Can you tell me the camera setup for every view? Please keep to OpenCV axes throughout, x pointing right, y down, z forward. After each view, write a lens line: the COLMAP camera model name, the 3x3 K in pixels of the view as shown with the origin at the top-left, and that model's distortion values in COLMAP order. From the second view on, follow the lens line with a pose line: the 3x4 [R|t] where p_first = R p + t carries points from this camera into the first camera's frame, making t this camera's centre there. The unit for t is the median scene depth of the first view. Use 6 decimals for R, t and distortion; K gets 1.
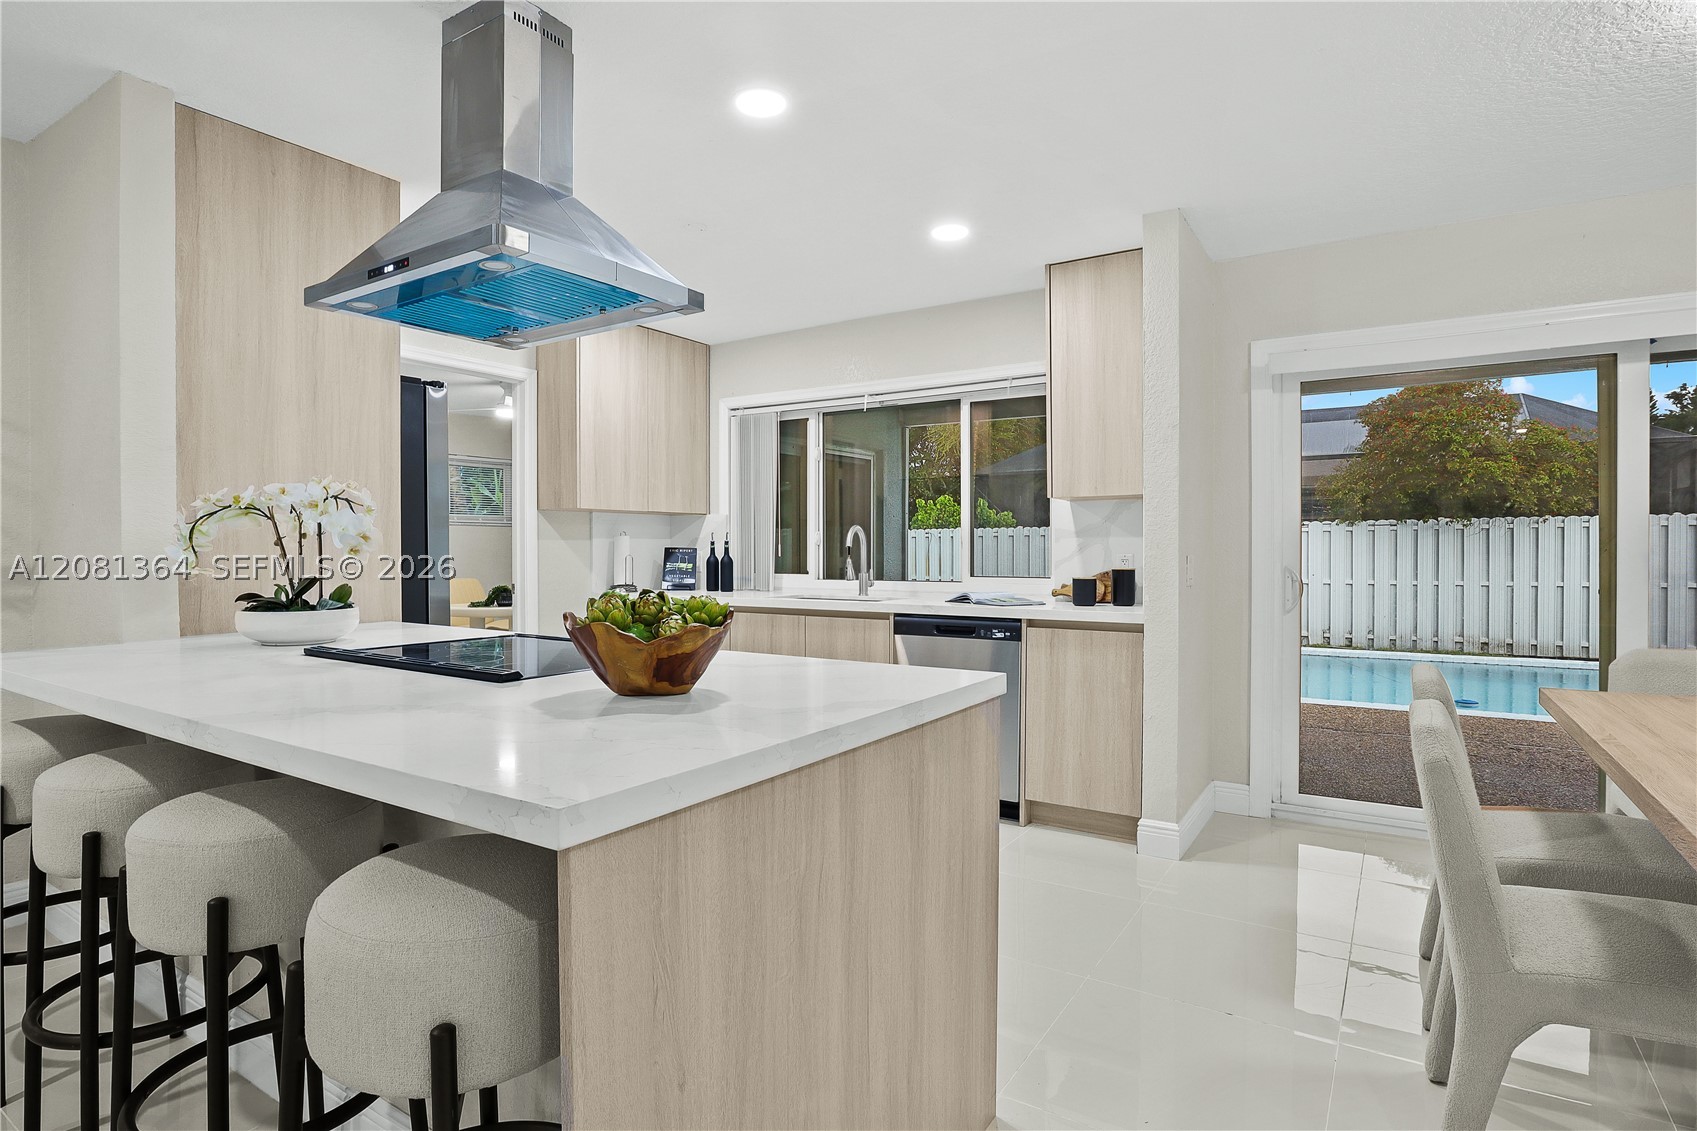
lens RADIAL K [[866.8, 0, 825.6], [0, 866.8, 555.1], [0, 0, 1]] dist [-0.041114, 0.009294]
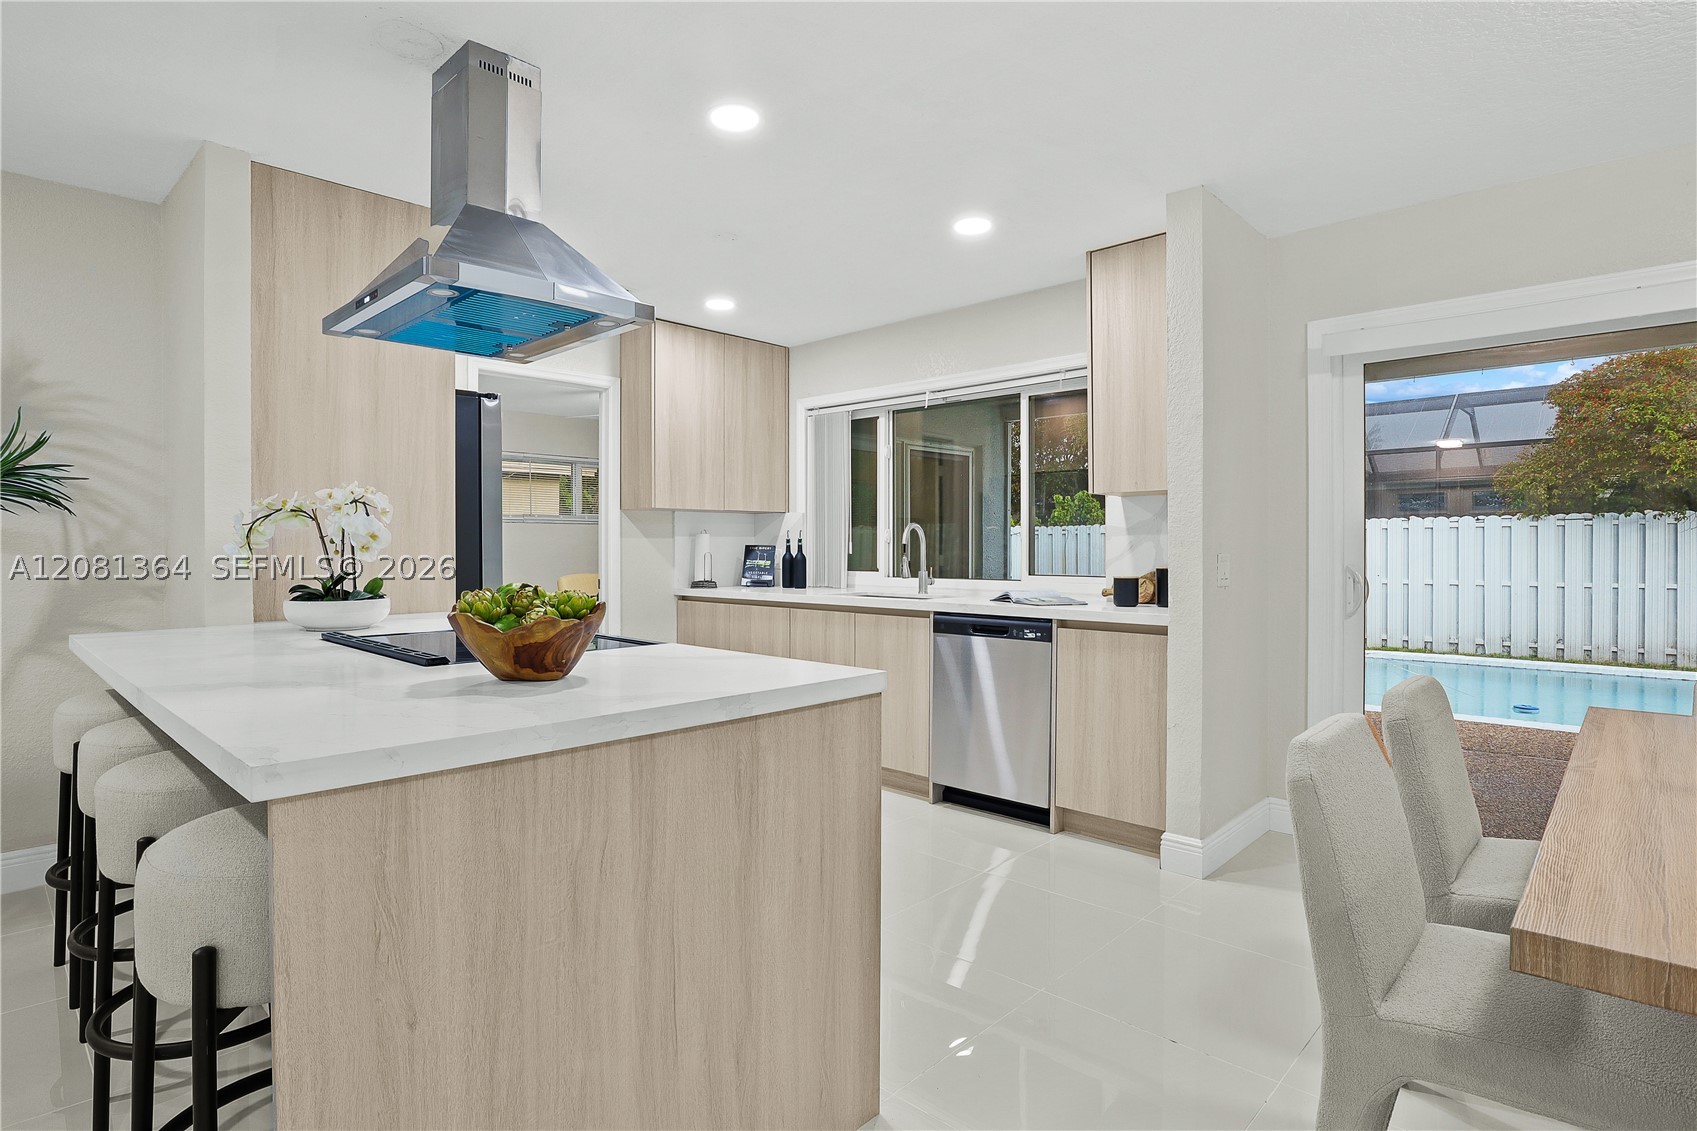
lens RADIAL K [[866.8, 0, 815.6], [0, 866.8, 546.0], [0, 0, 1]] dist [-0.041114, 0.009294]
pose [[0.982478, 0.000449, -0.186376, 0.142297], [-0.001881, 0.999970, -0.007505, -0.000277], [0.186367, 0.007724, 0.982450, -0.001238]]
